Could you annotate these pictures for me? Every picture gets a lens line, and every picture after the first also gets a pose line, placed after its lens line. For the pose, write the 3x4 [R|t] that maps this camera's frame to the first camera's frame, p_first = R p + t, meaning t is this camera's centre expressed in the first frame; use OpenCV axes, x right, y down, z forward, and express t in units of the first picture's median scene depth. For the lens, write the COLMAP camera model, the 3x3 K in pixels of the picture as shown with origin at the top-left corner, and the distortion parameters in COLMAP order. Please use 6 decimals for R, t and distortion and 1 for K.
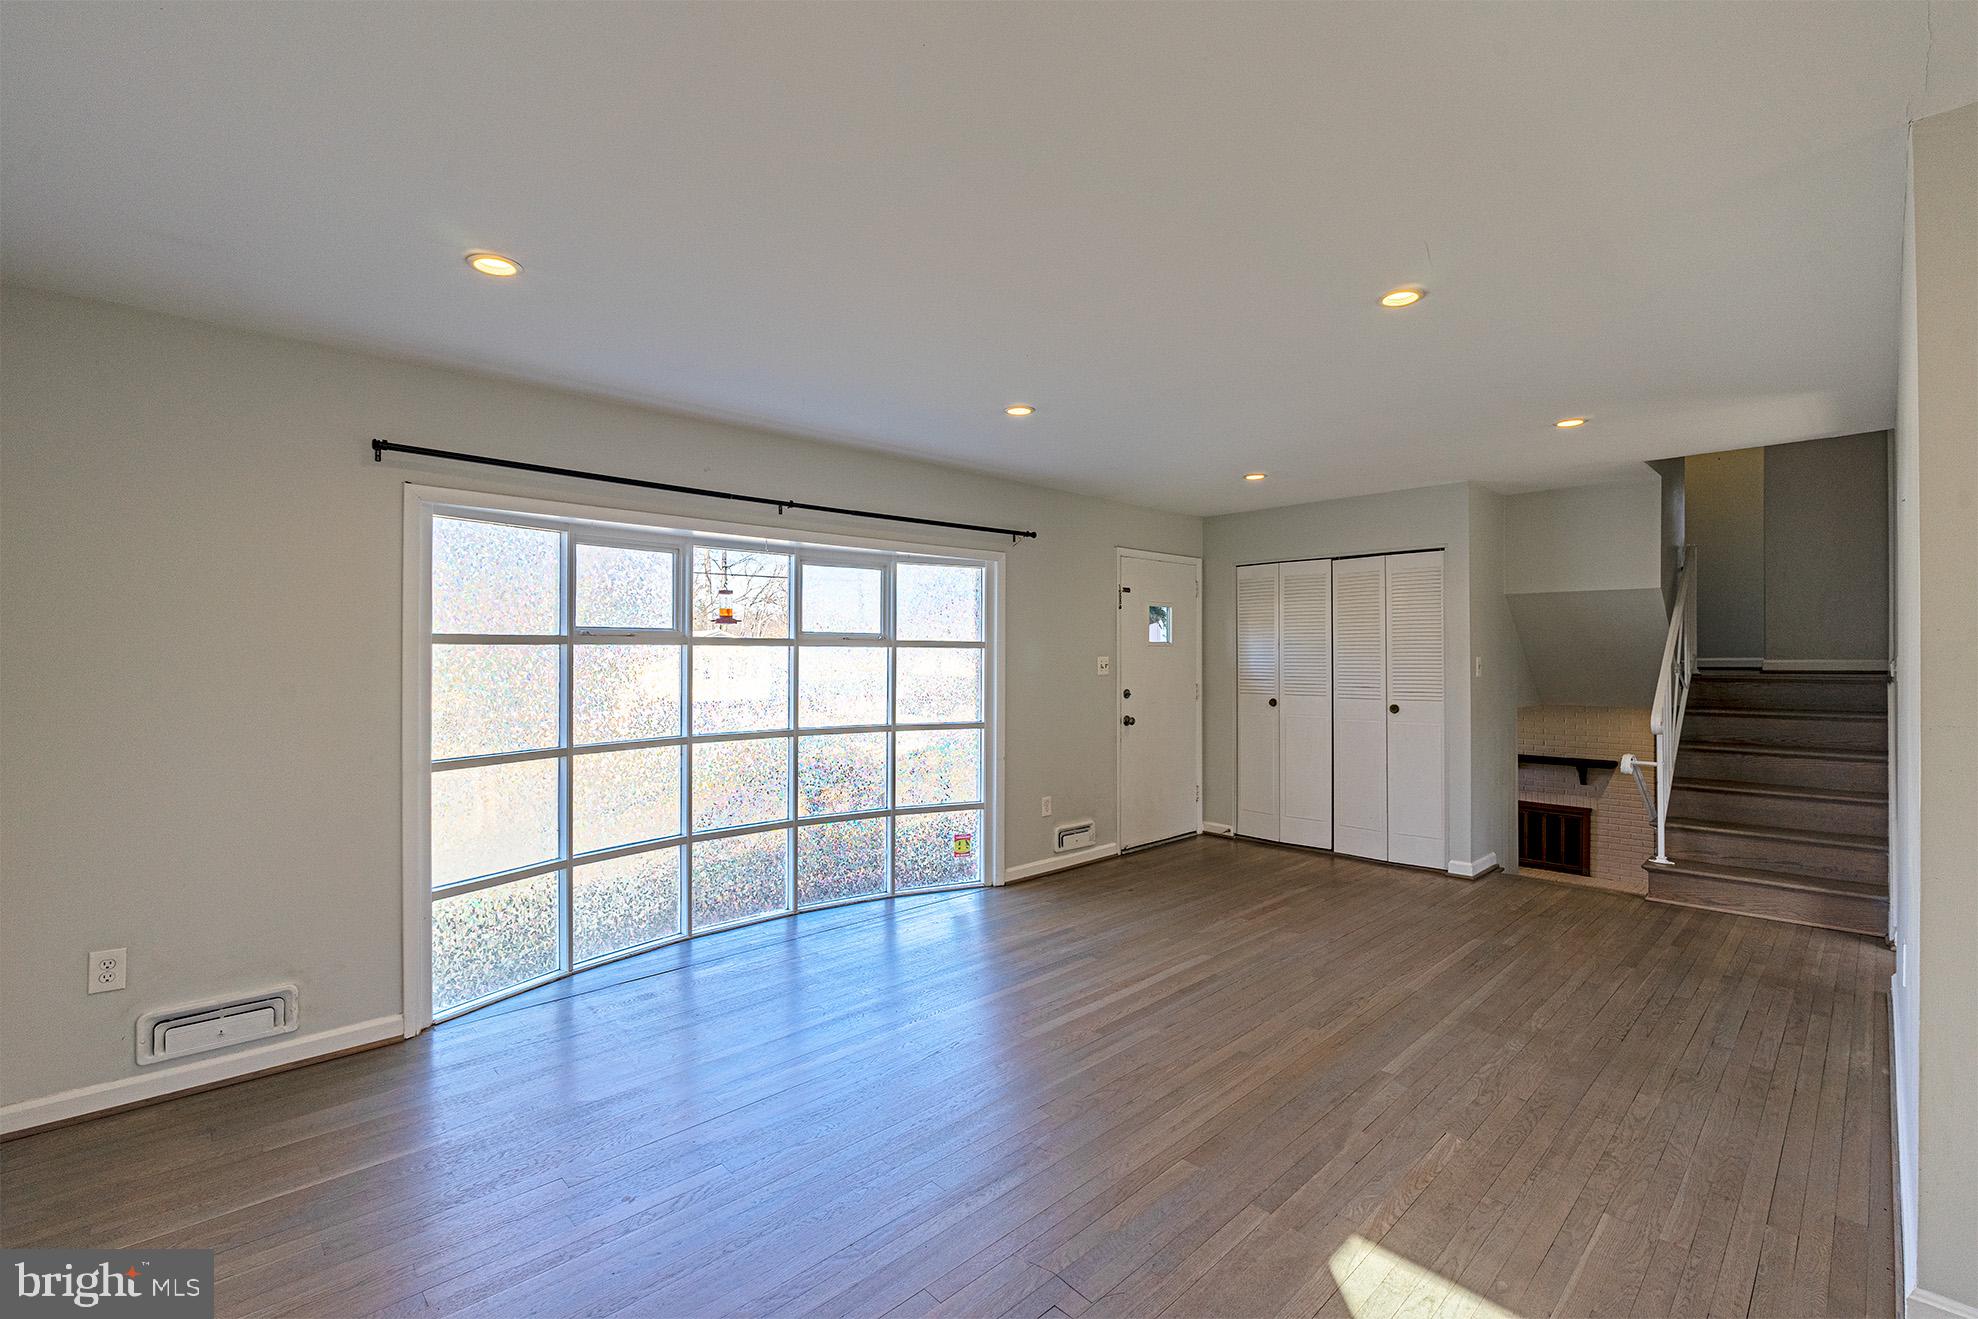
lens RADIAL K [[861.6, 0, 996.7], [0, 861.6, 655.8], [0, 0, 1]] dist [-0.000716, -0.000794]
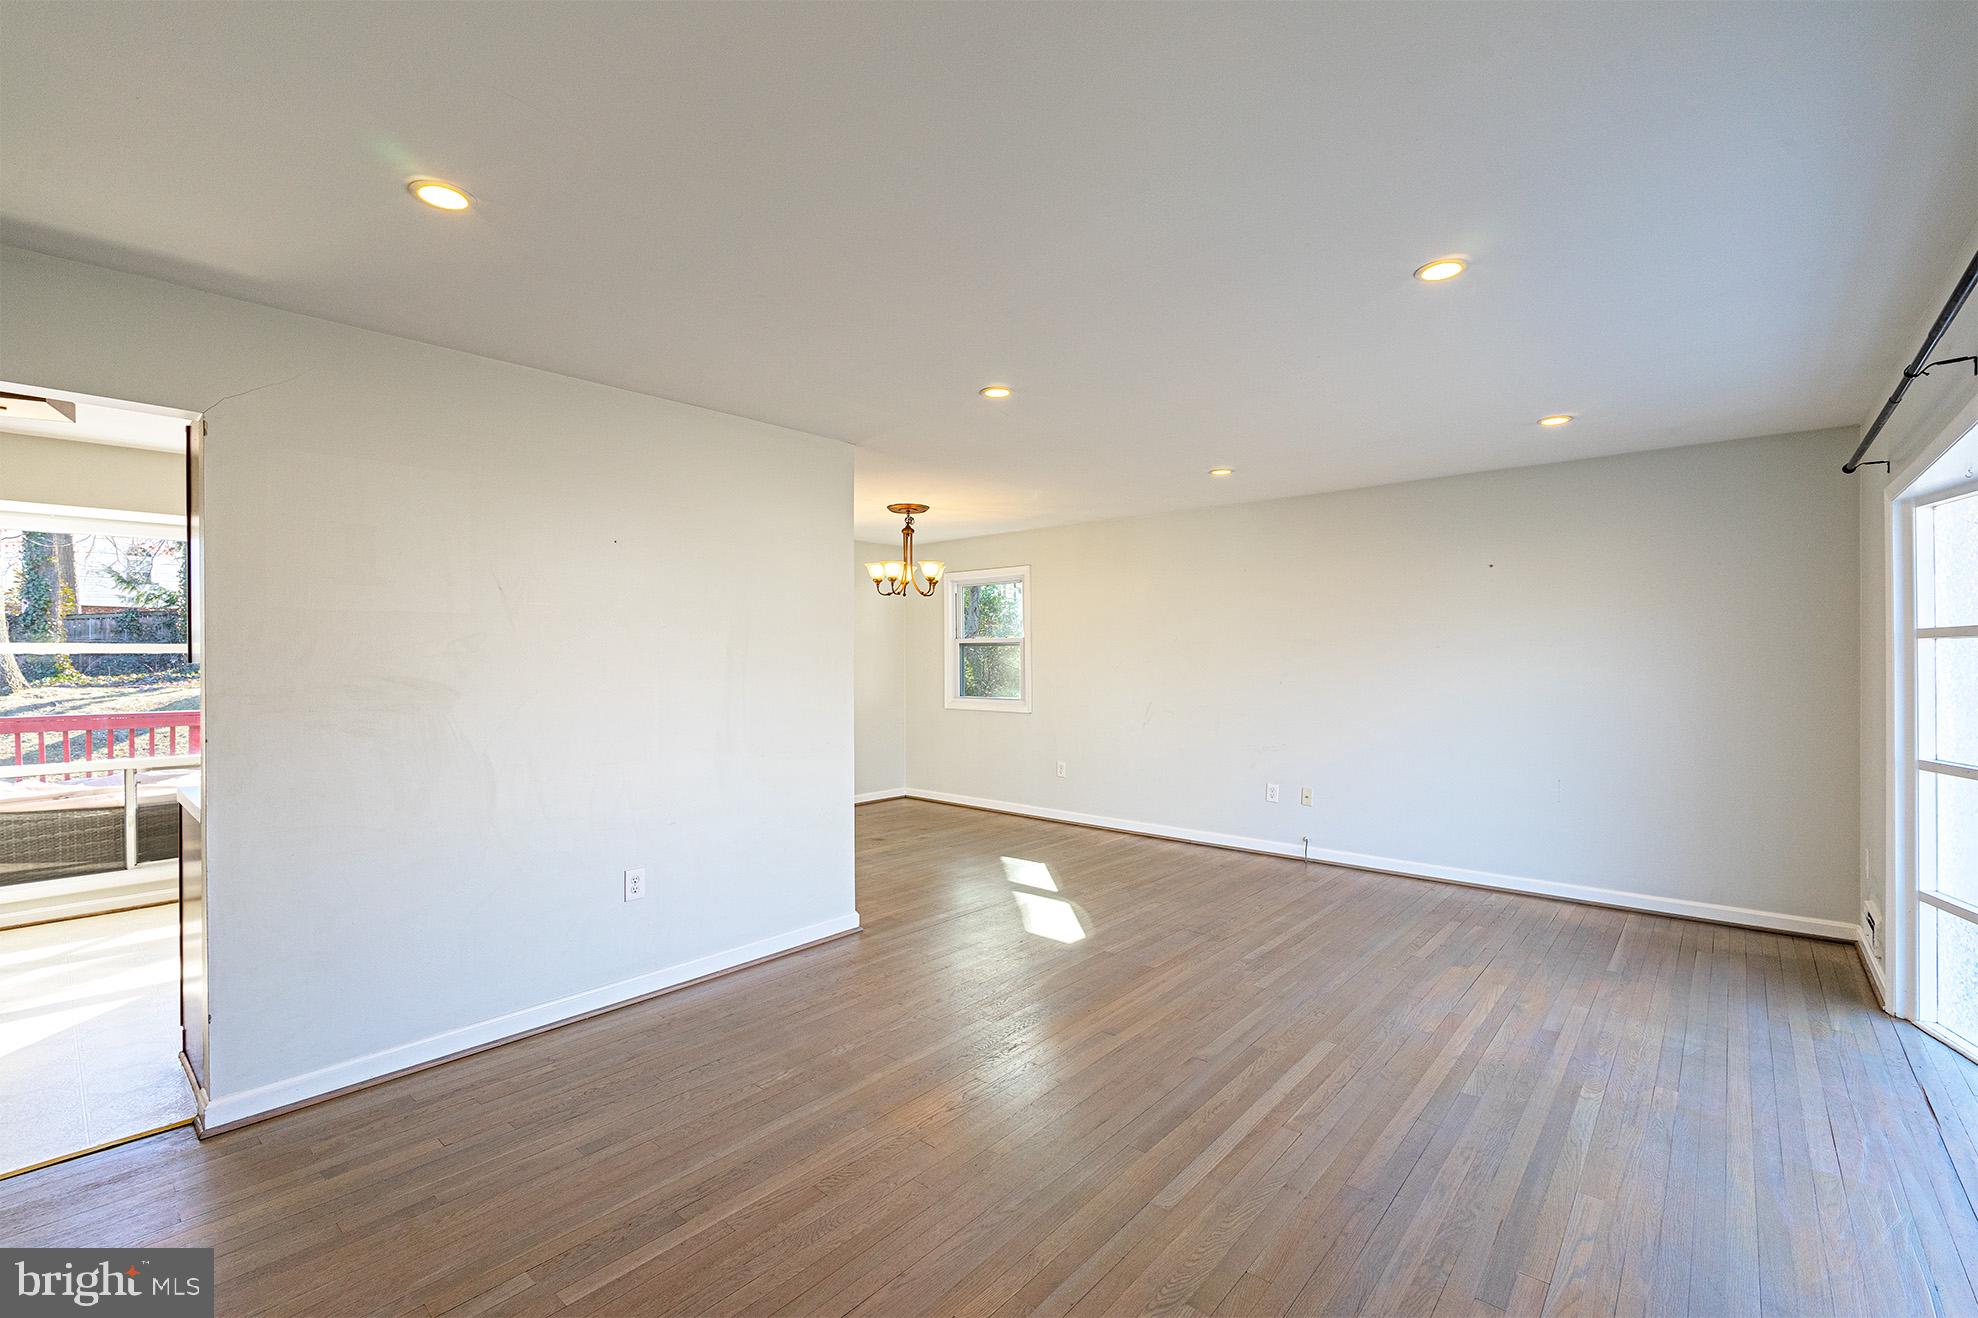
lens RADIAL K [[861.6, 0, 996.7], [0, 861.6, 655.3], [0, 0, 1]] dist [-0.000716, -0.000794]
pose [[-0.994476, 0.002960, -0.104920, 0.386232], [0.003638, 0.999974, -0.006272, 0.005583], [0.104899, -0.006619, -0.994461, 1.466861]]
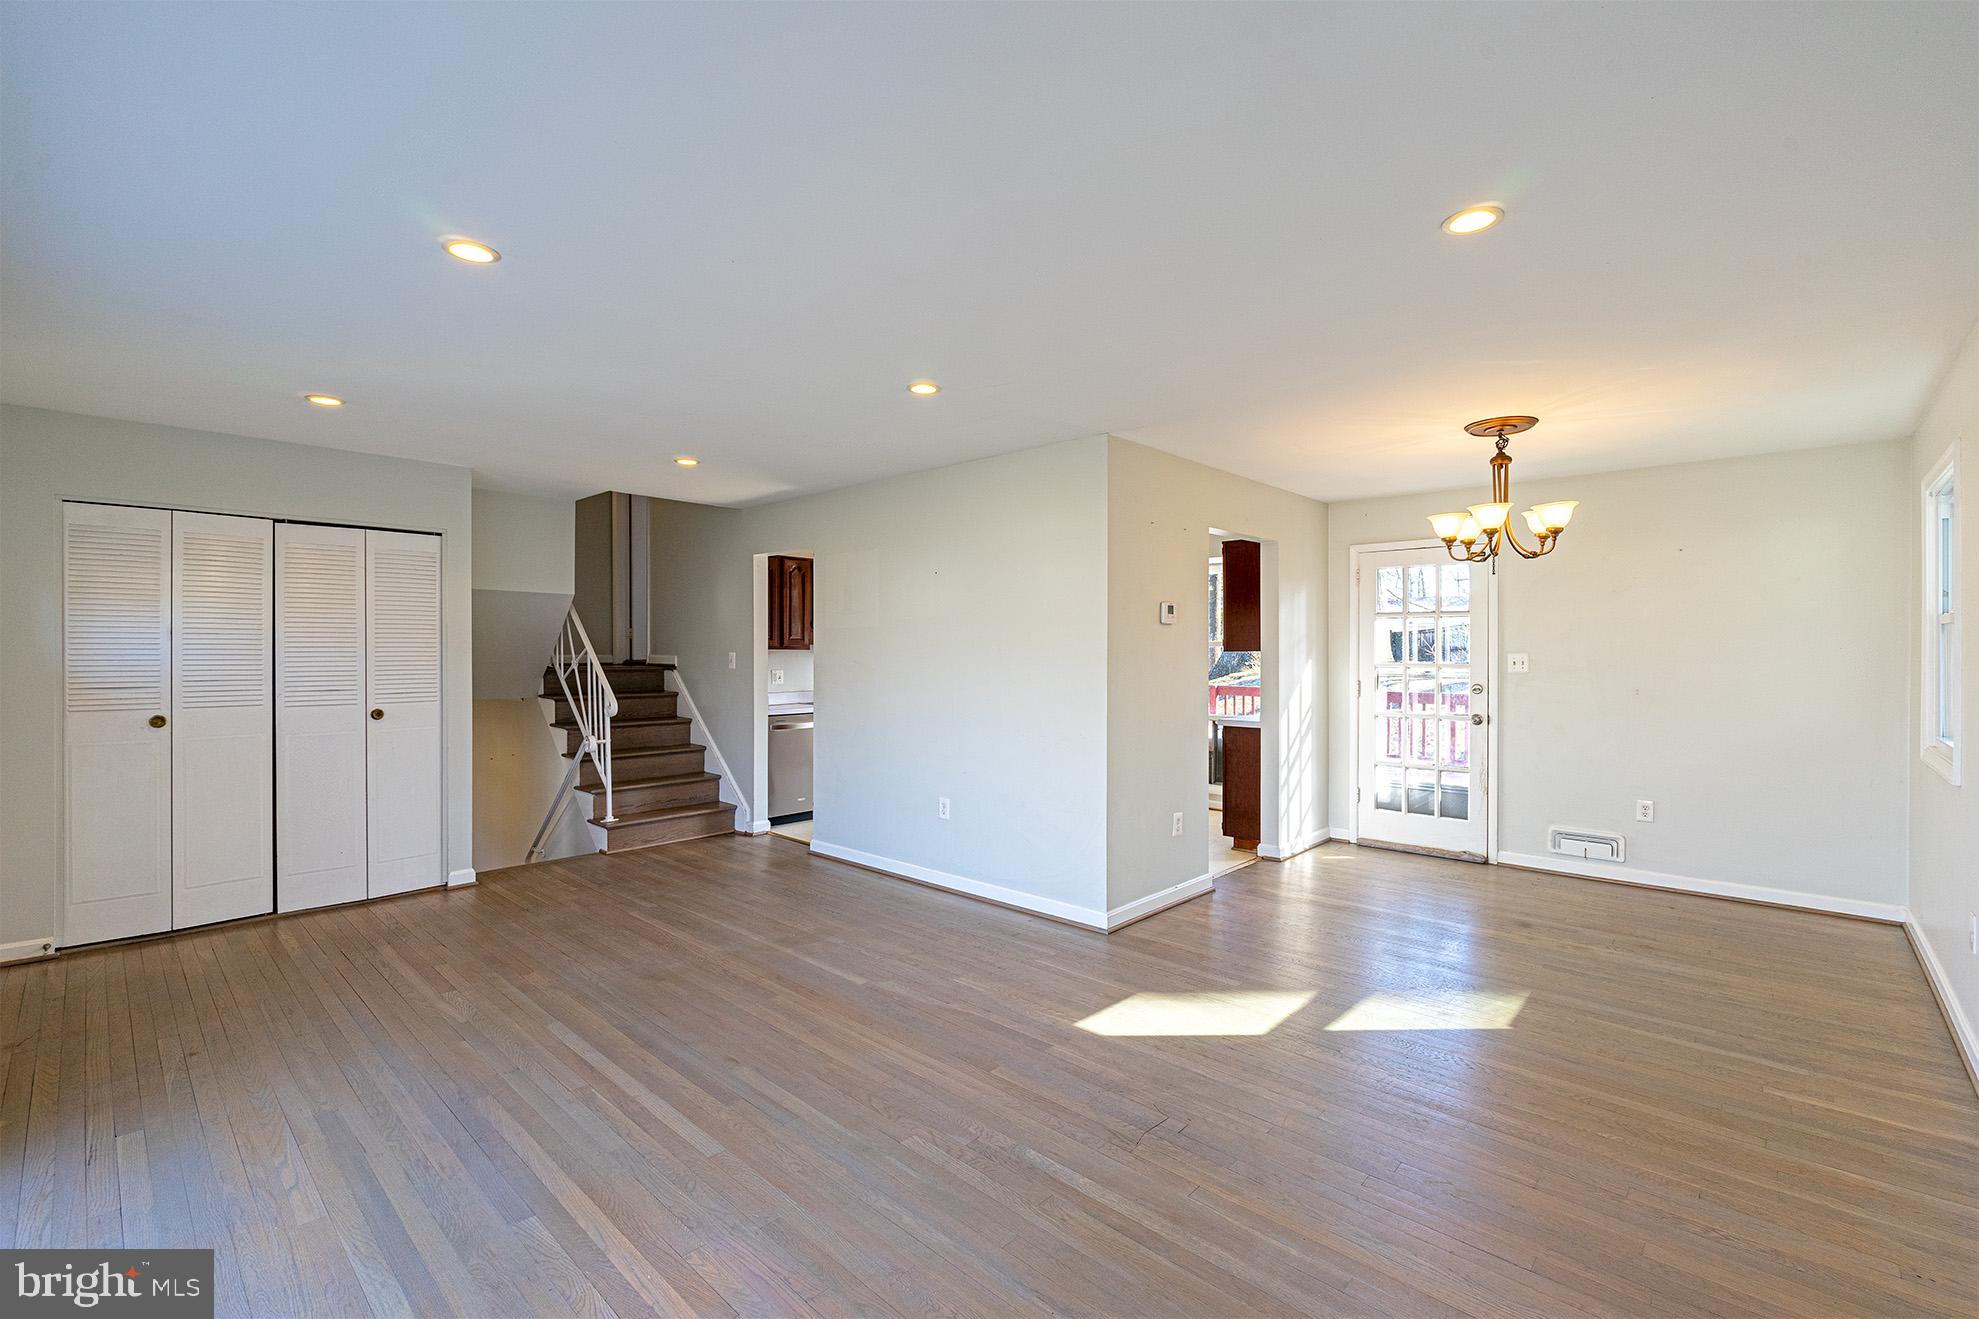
lens RADIAL K [[862.0, 0, 997.2], [0, 862.0, 655.8], [0, 0, 1]] dist [-0.000716, -0.000794]
pose [[-0.056283, -0.002904, 0.998411, -0.559672], [-0.002105, 0.999994, 0.002790, 0.000720], [-0.998413, -0.001945, -0.056289, 0.603661]]
